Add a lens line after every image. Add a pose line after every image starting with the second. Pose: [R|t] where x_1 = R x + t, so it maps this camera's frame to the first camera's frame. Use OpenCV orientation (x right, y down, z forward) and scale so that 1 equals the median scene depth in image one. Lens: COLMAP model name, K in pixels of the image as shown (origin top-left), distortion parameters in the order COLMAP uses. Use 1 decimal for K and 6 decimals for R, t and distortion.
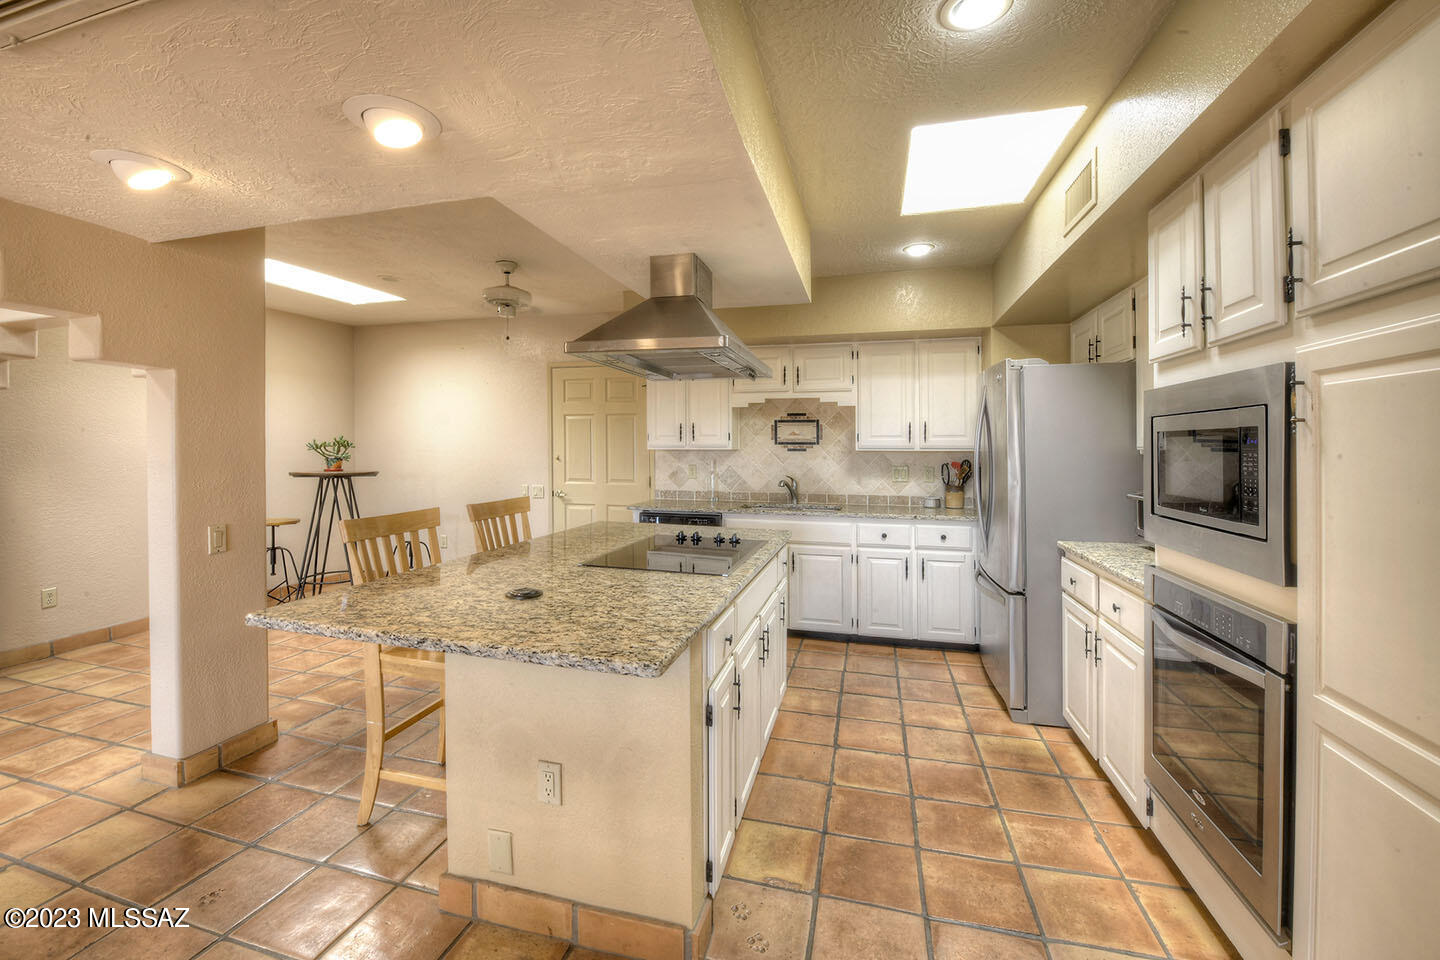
lens RADIAL K [[629.5, 0, 619.0], [0, 629.5, 443.2], [0, 0, 1]] dist [-0.002404, -0.000207]
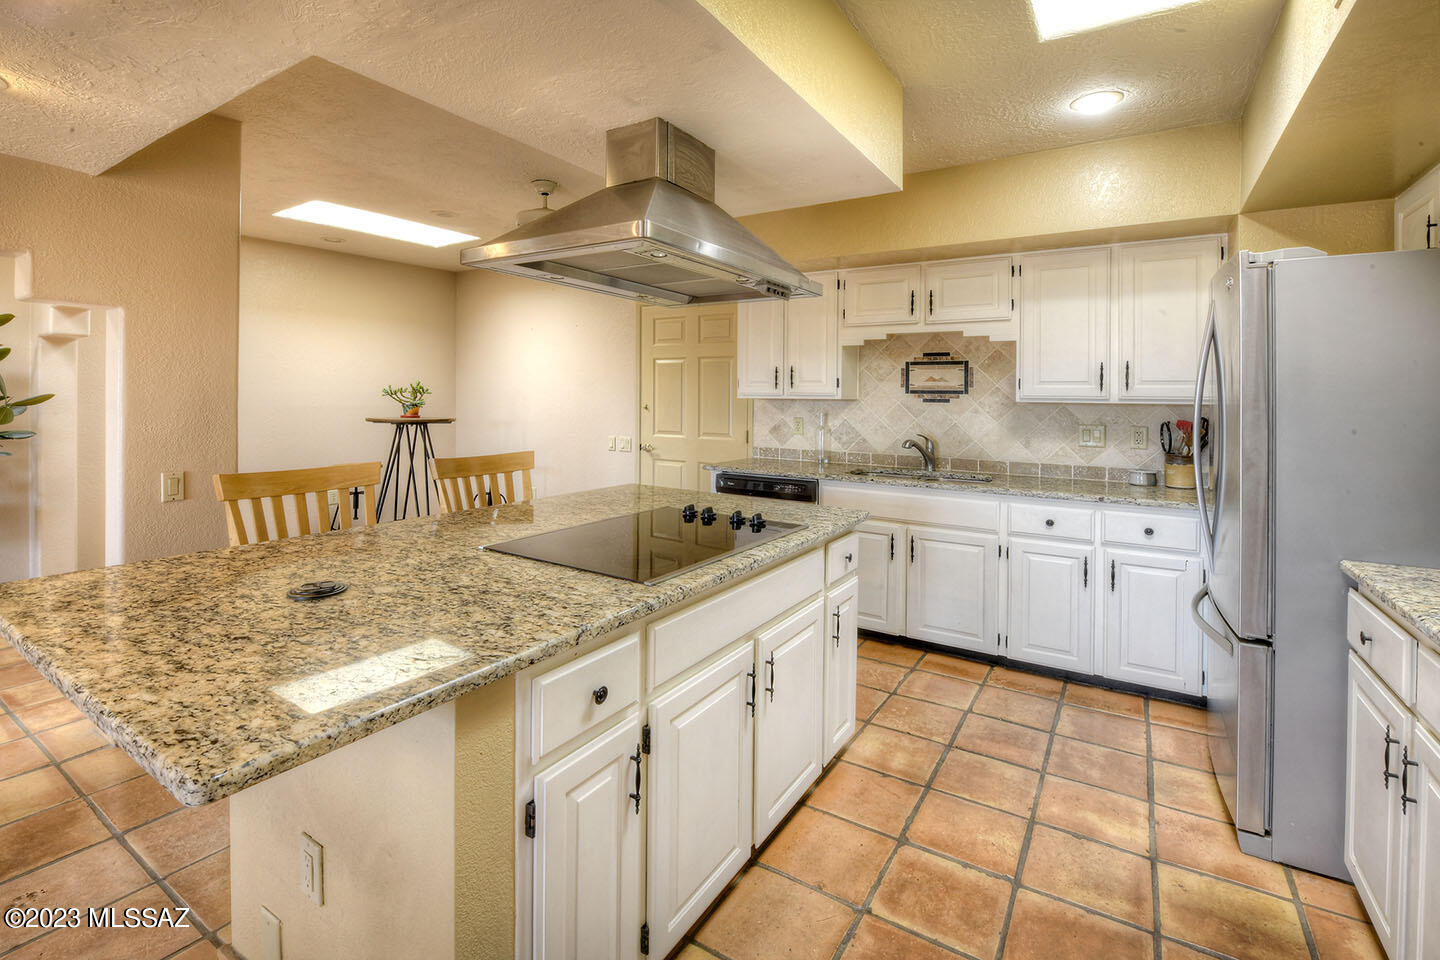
lens RADIAL K [[647.9, 0, 585.5], [0, 647.9, 395.7], [0, 0, 1]] dist [-0.003006, -0.001050]
pose [[0.953069, 0.007670, -0.302656, 0.144579], [-0.006299, 0.999965, 0.005504, 0.003995], [0.302687, -0.003340, 0.953084, 0.153328]]
